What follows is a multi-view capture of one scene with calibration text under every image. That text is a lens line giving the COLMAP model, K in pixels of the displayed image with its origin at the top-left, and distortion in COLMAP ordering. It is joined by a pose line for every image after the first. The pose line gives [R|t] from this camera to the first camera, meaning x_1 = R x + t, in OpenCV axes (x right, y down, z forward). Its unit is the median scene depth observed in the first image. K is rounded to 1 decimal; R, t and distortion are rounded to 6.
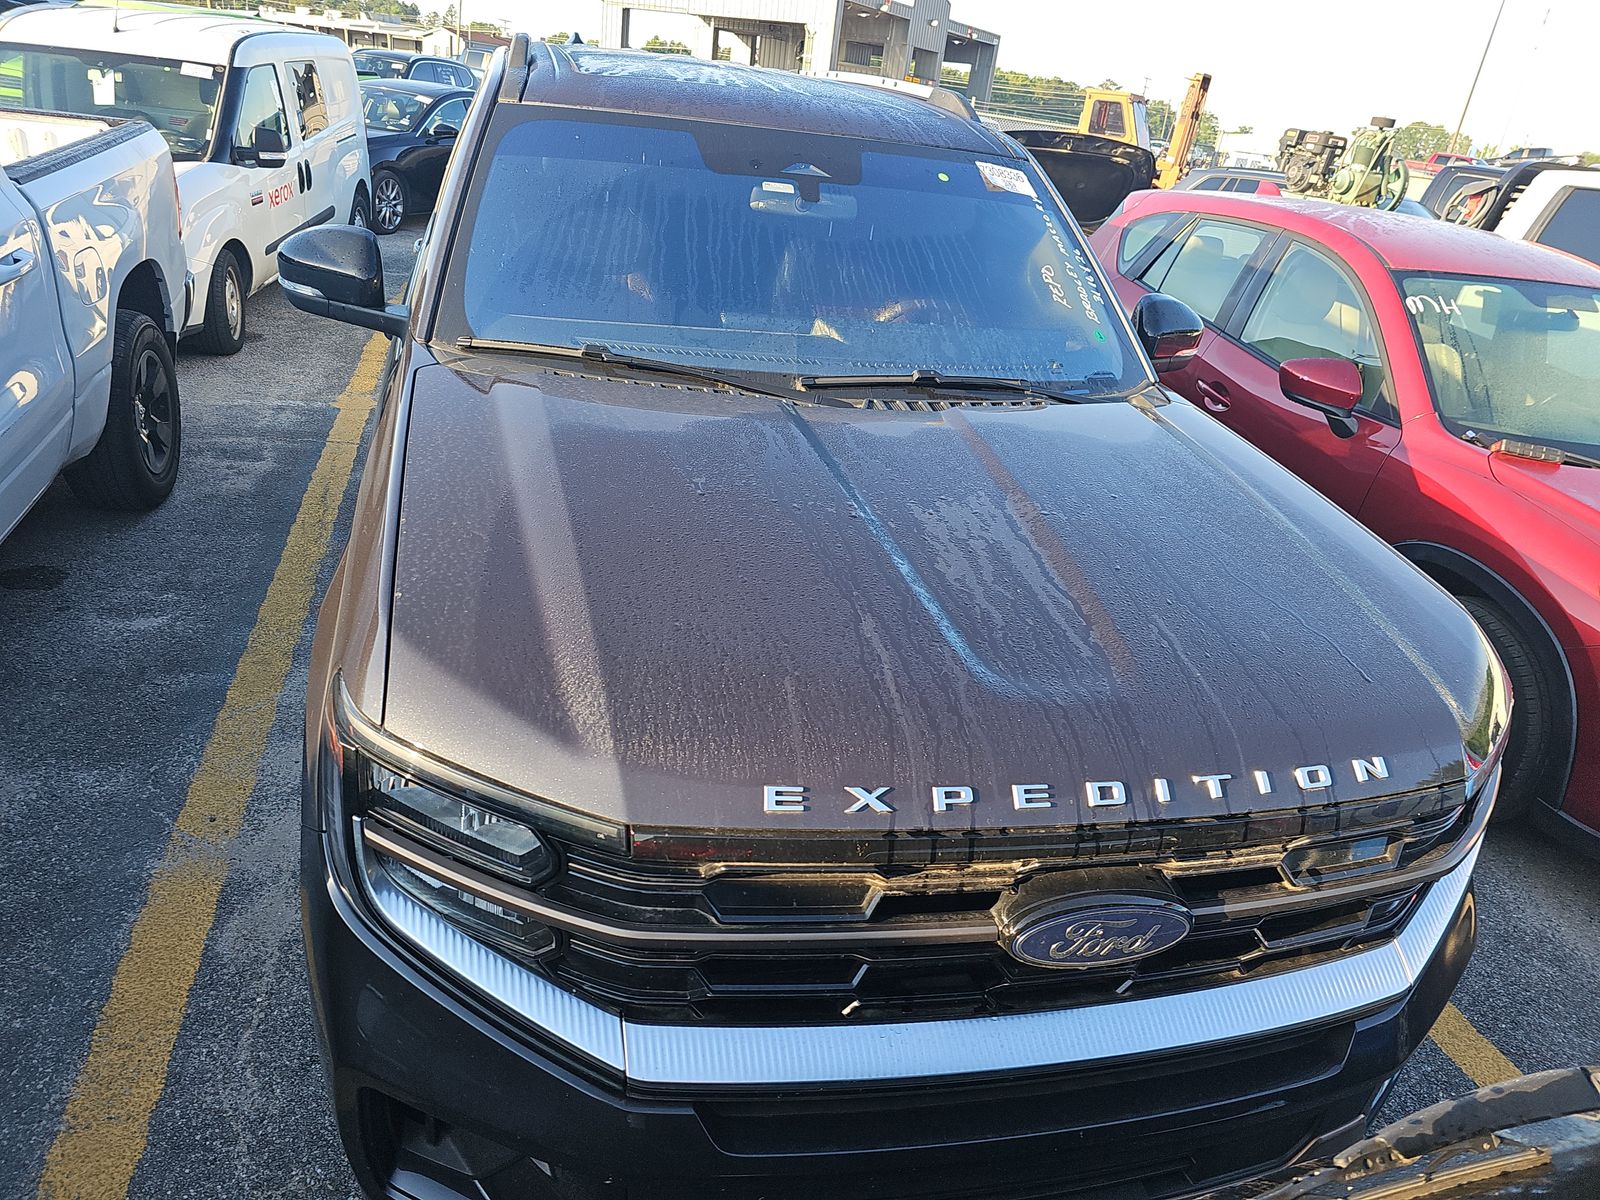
lens RADIAL K [[1085.7, 0, 812.0], [0, 1085.7, 597.3], [0, 0, 1]] dist [0.062693, -0.052219]
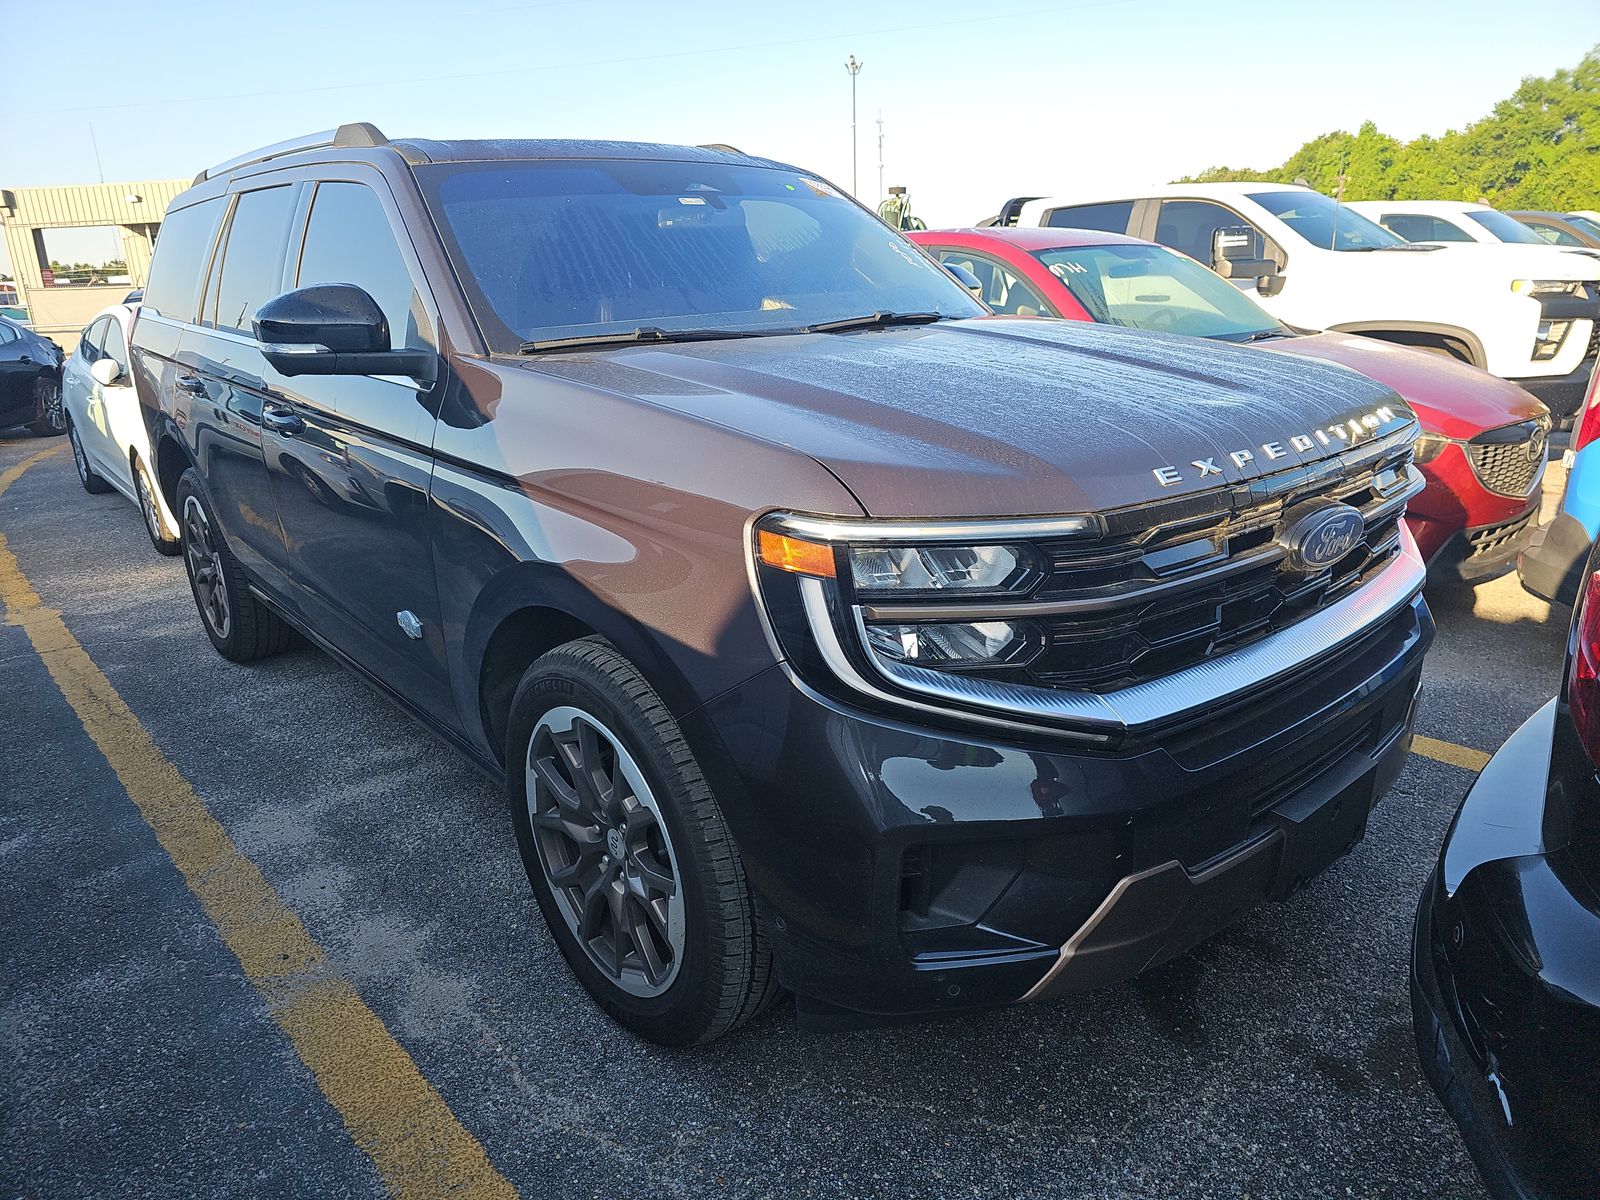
lens RADIAL K [[1085.7, 0, 812.0], [0, 1085.7, 597.3], [0, 0, 1]] dist [0.062693, -0.052219]
pose [[0.873798, -0.273696, 0.401954, -0.503367], [0.325249, 0.943415, -0.064666, 0.137946], [-0.361511, 0.187240, 0.913374, -0.024790]]
